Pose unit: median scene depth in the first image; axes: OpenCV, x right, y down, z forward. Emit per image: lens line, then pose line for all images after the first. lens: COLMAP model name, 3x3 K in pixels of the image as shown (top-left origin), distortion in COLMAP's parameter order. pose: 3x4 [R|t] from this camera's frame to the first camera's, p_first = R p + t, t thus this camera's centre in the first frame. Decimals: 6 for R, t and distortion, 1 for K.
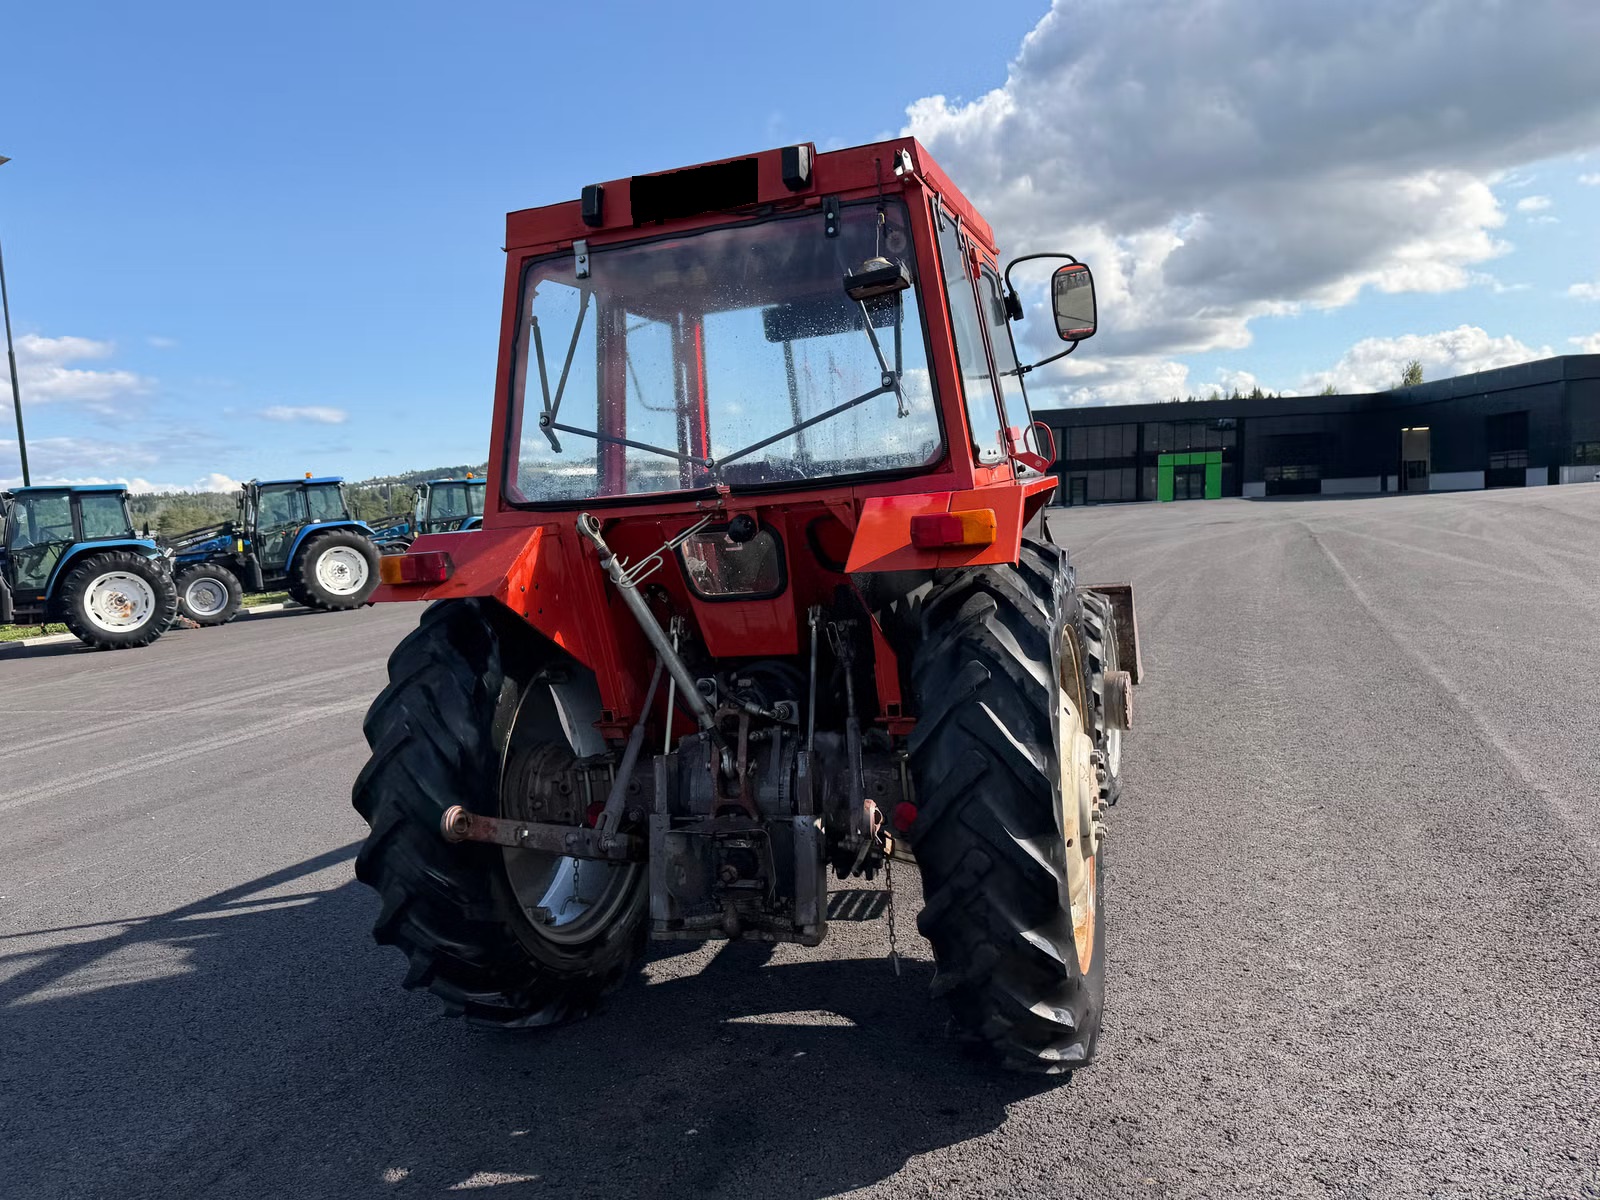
lens RADIAL K [[1129.3, 0, 790.0], [0, 1129.3, 599.6], [0, 0, 1]] dist [0.044697, -0.051871]
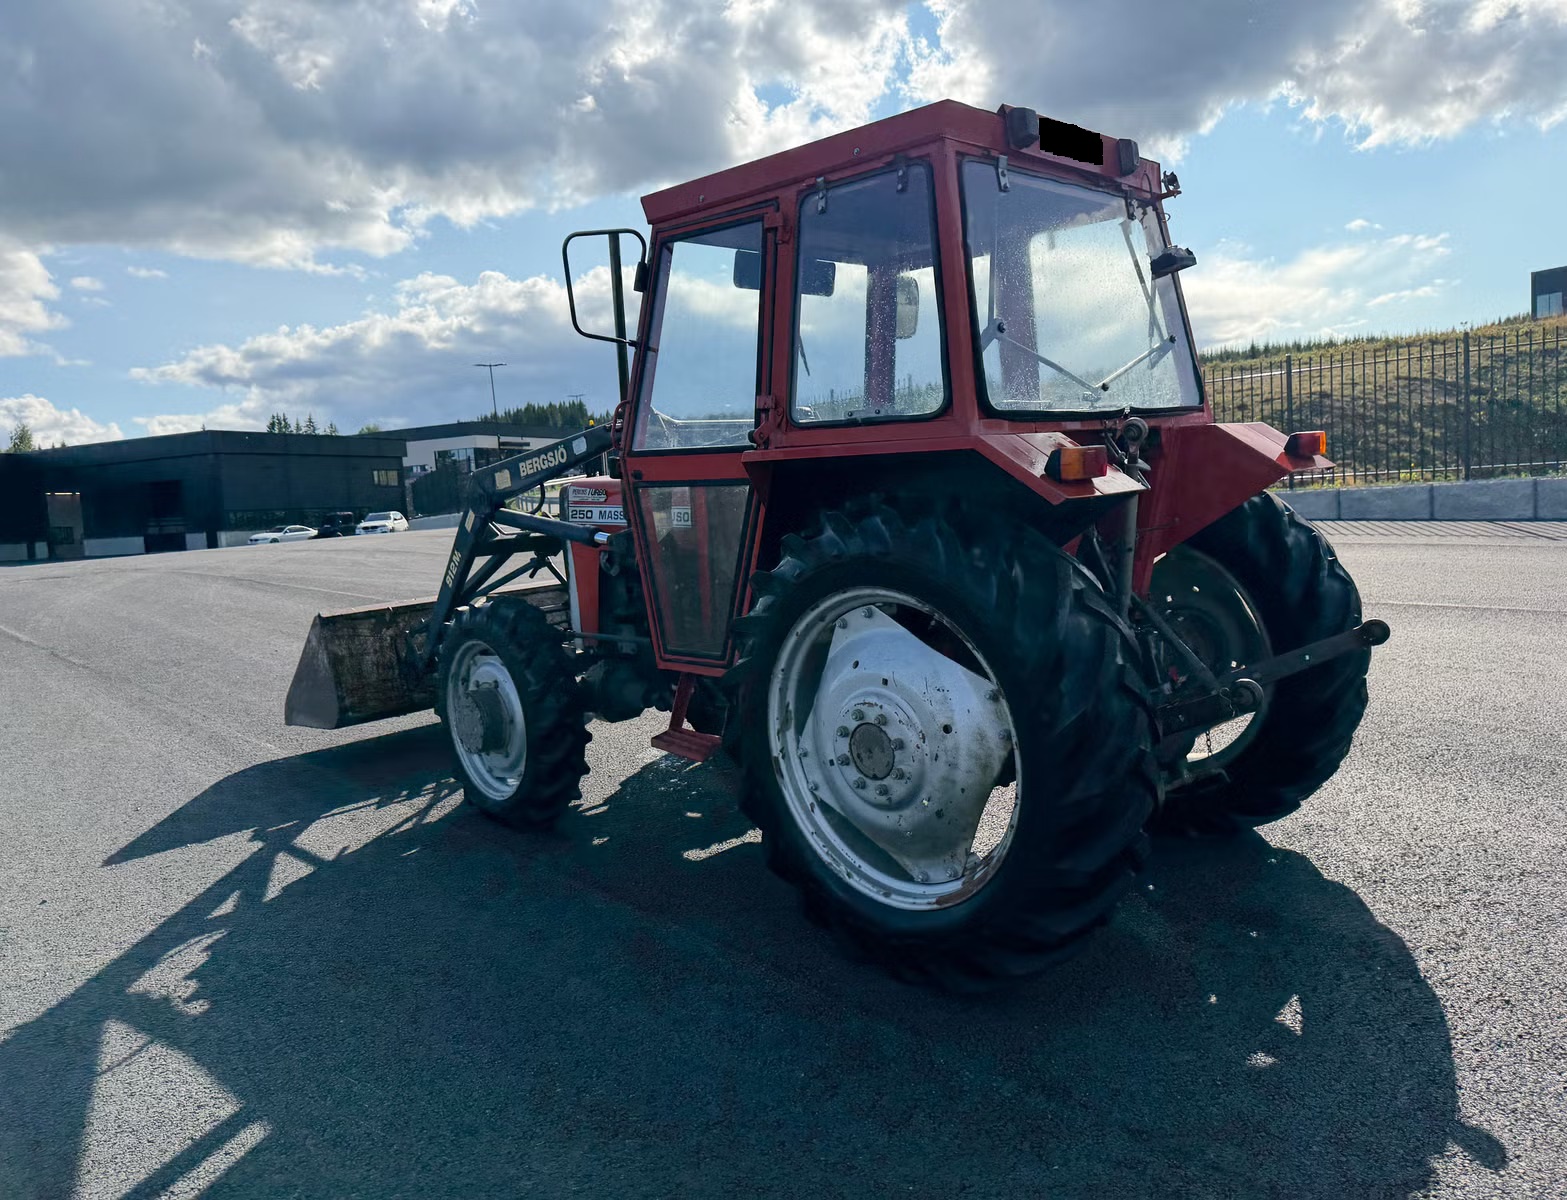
lens RADIAL K [[1134.1, 0, 789.8], [0, 1134.1, 604.3], [0, 0, 1]] dist [0.031095, -0.038096]
pose [[0.437869, -0.051875, 0.897541, -1.080041], [0.105091, 0.994443, 0.006206, 0.047585], [-0.892876, 0.091606, 0.440887, 0.689119]]
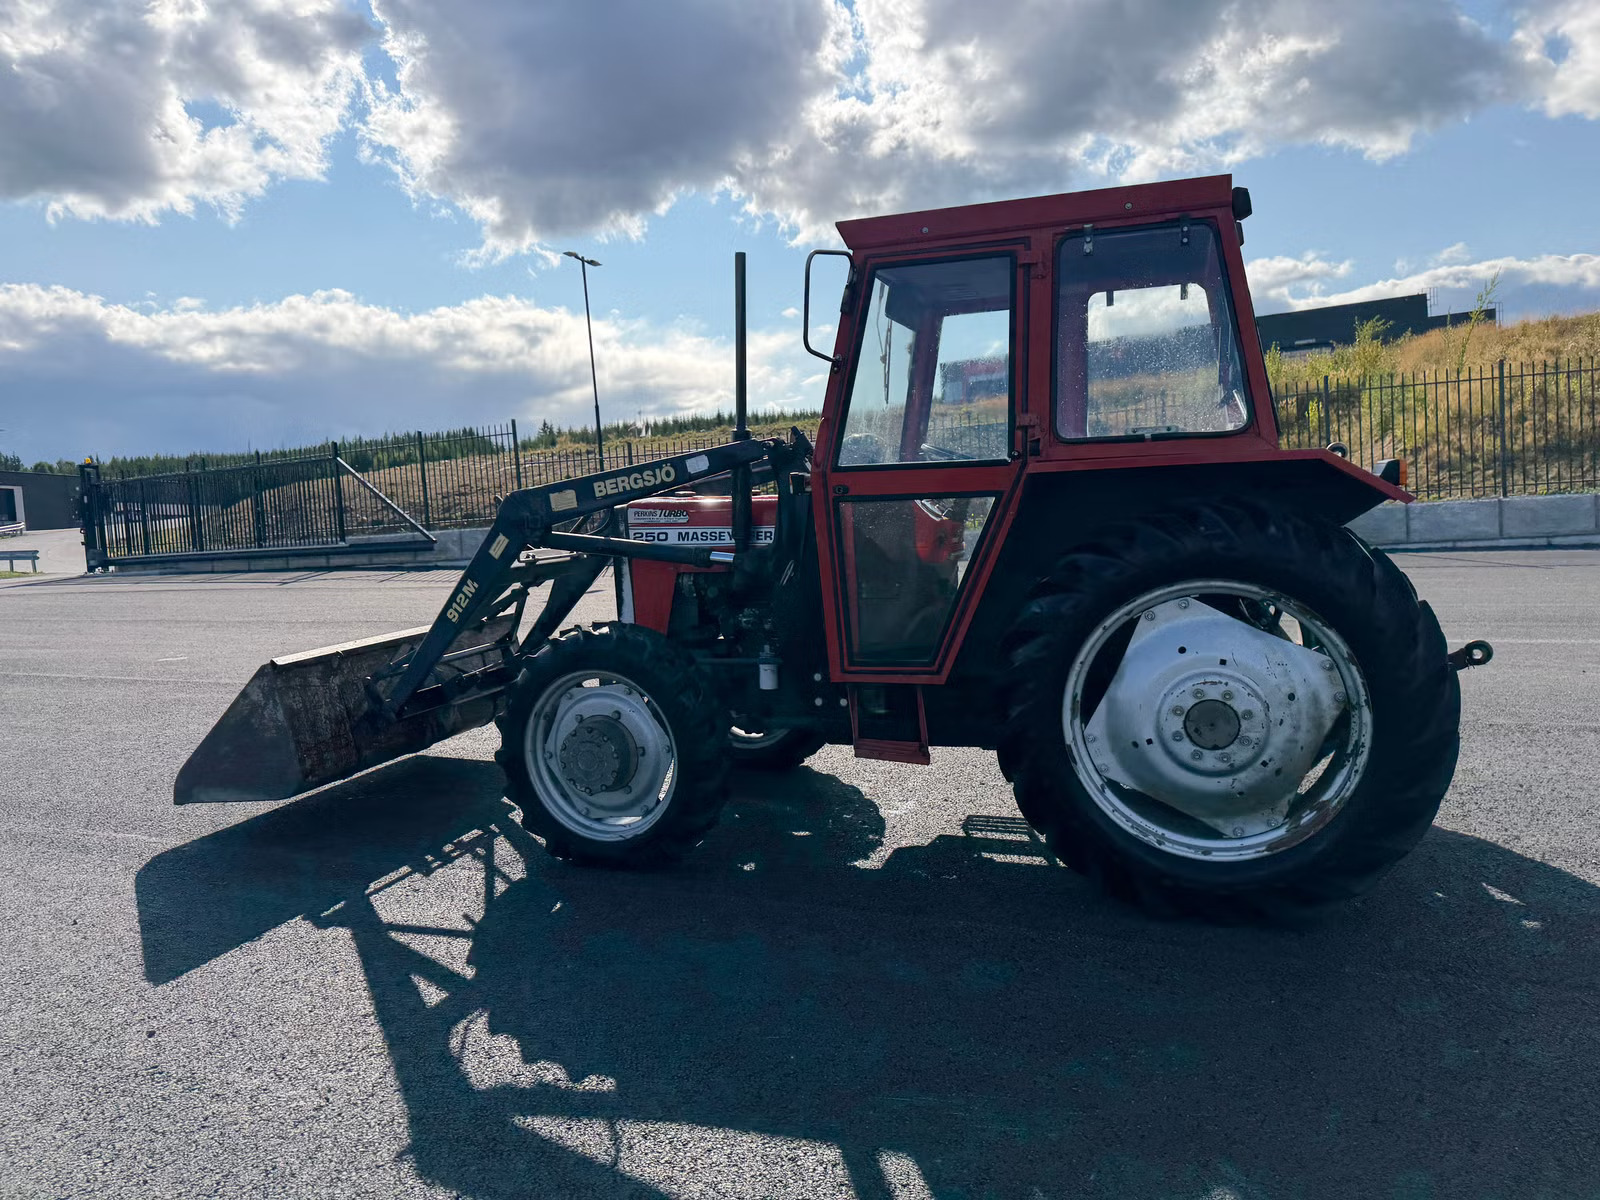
lens RADIAL K [[1129.3, 0, 788.7], [0, 1129.3, 608.2], [0, 0, 1]] dist [0.044697, -0.051871]
pose [[0.003432, -0.018964, 0.999814, -1.272096], [0.141740, 0.989735, 0.018286, 0.000616], [-0.989898, 0.141651, 0.006084, 1.378012]]
